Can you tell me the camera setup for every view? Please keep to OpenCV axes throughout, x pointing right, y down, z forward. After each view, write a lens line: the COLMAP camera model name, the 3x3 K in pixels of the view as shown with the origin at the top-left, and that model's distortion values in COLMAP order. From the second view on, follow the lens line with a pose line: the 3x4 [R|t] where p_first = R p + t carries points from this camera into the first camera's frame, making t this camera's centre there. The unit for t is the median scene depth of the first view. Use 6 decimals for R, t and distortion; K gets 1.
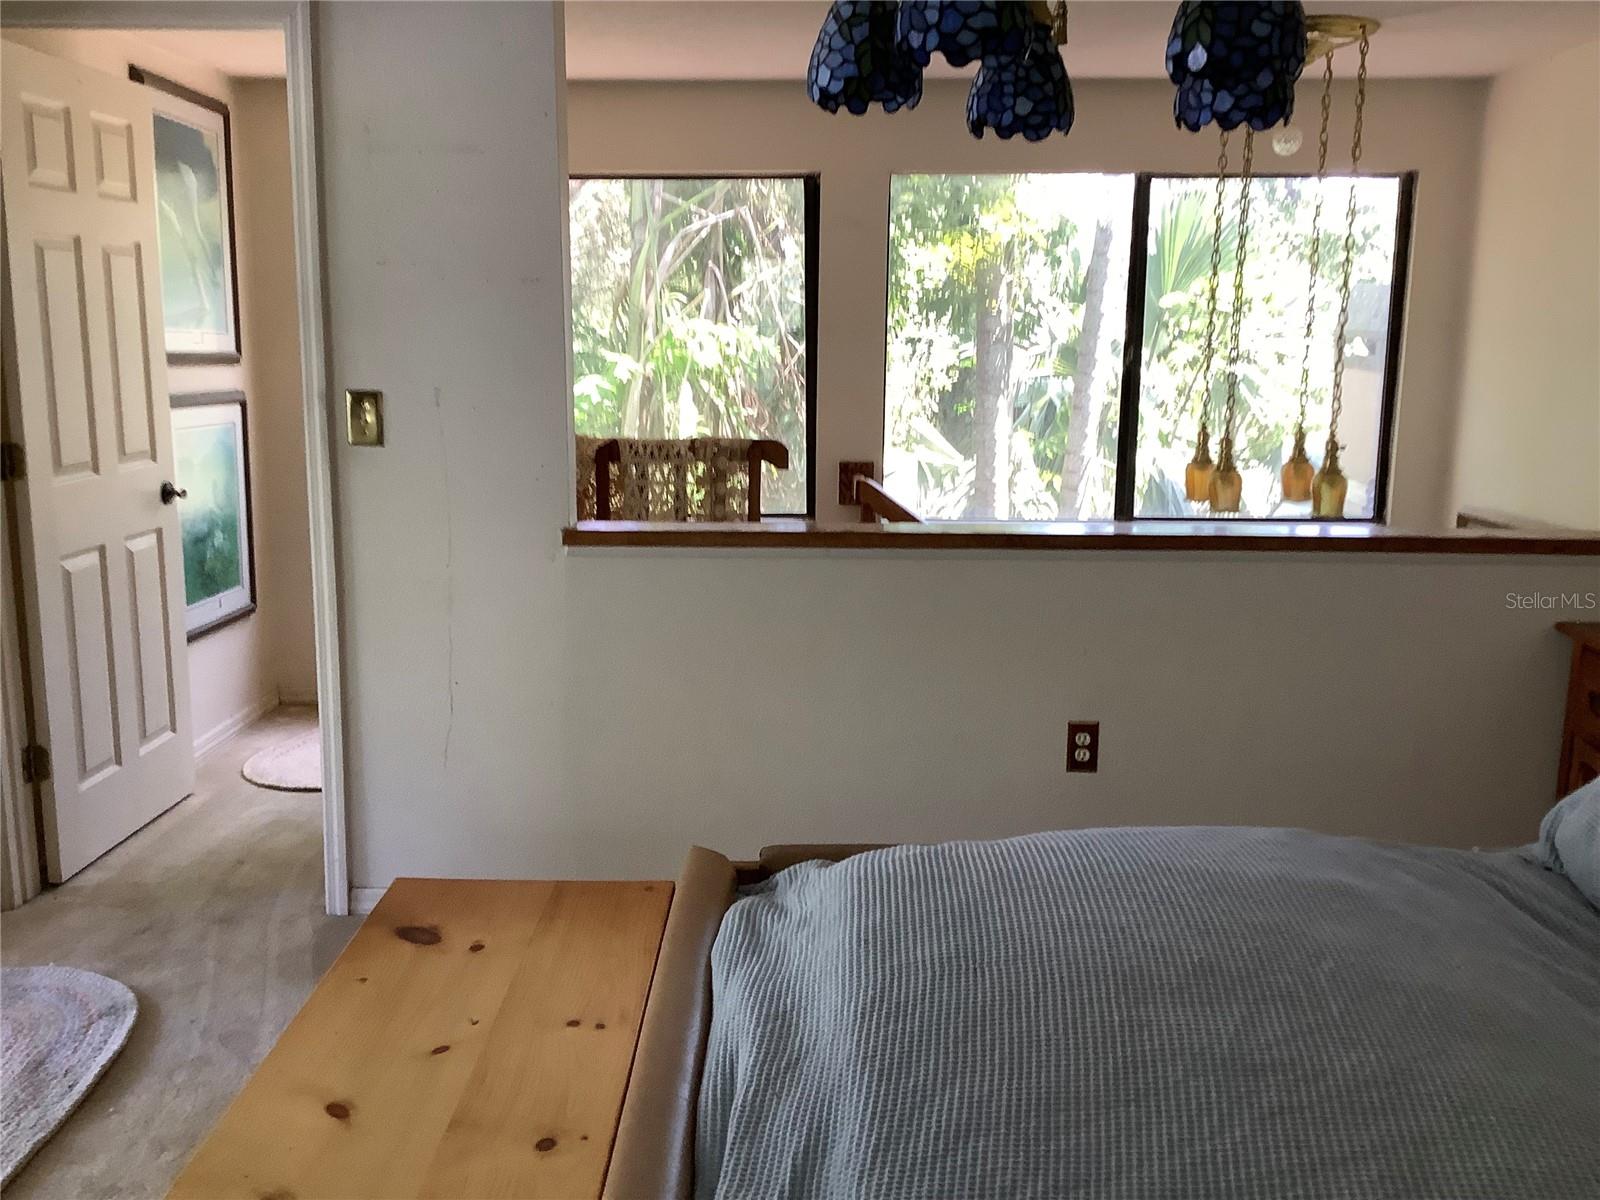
lens RADIAL K [[1507.1, 0, 800.0], [0, 1507.1, 600.0], [0, 0, 1]] dist [-0.003998, 0.199006]
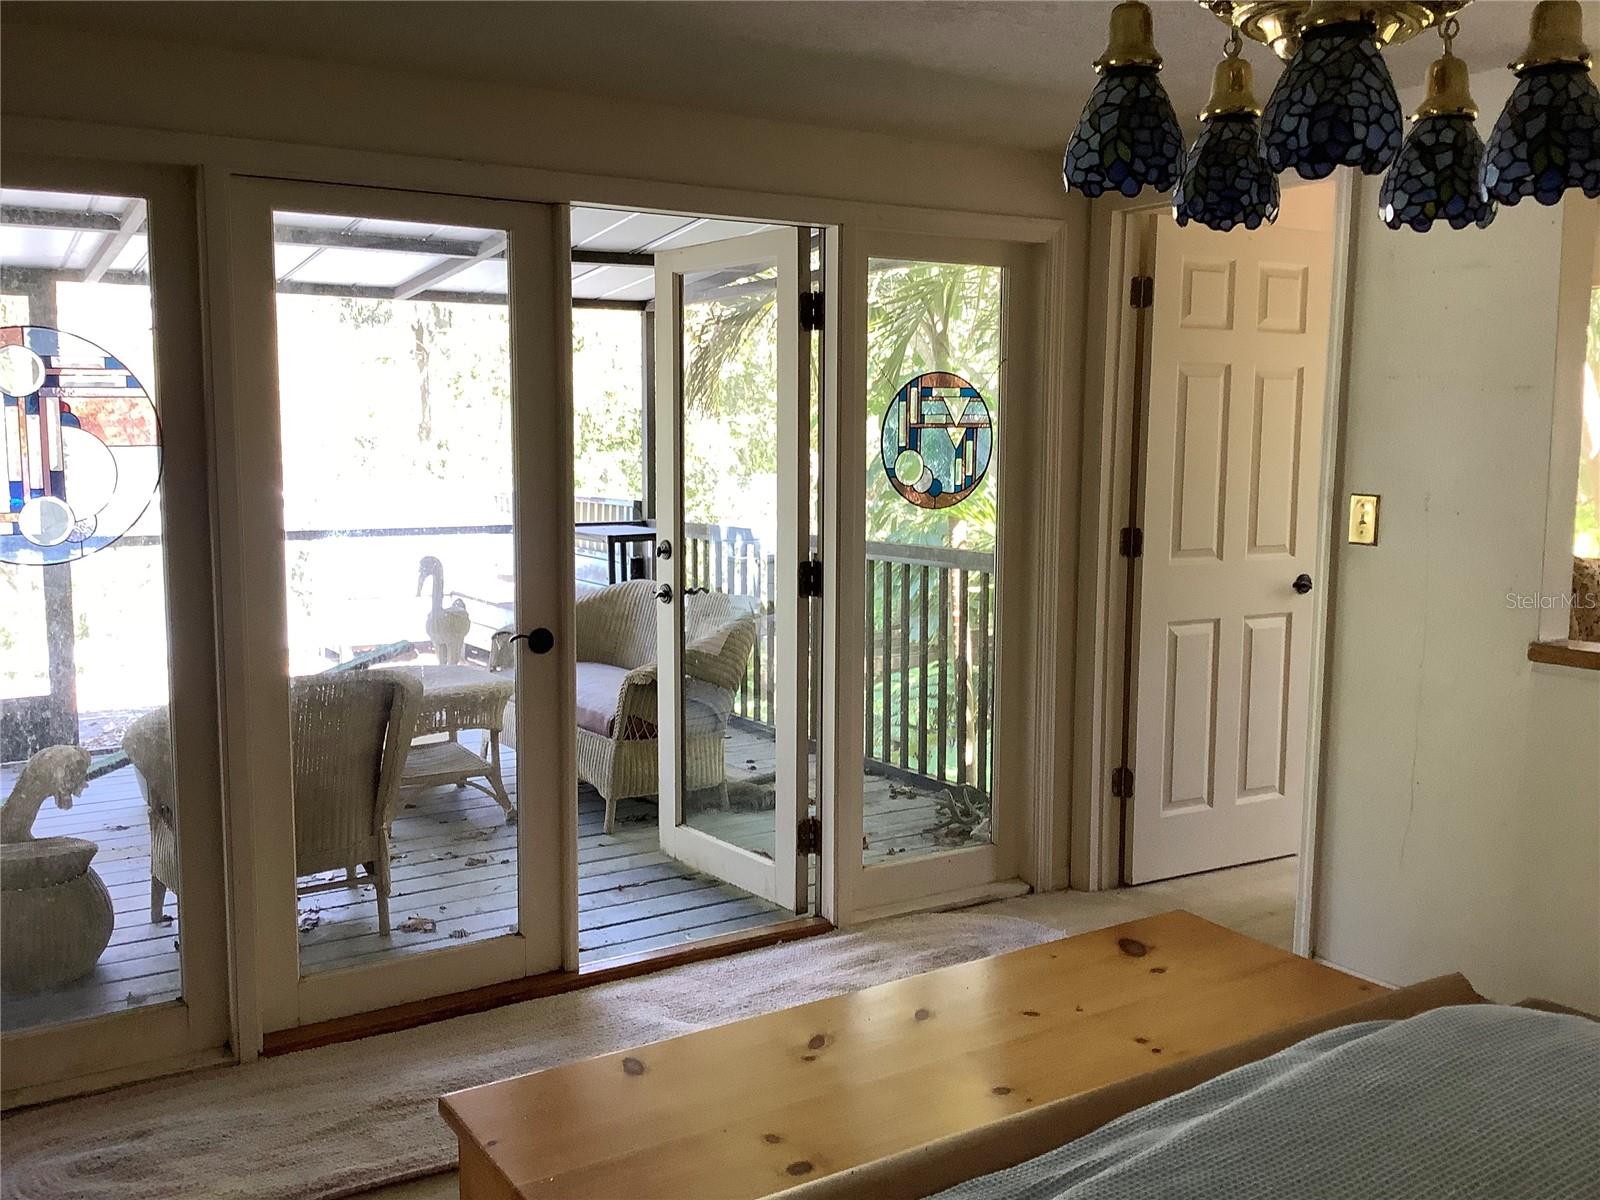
lens RADIAL K [[1507.1, 0, 800.0], [0, 1507.1, 600.0], [0, 0, 1]] dist [-0.003998, 0.199006]
pose [[0.555969, 0.092873, -0.825998, 0.356000], [-0.155882, 0.987757, 0.006139, -0.007582], [0.816455, 0.125345, 0.563639, 0.064034]]
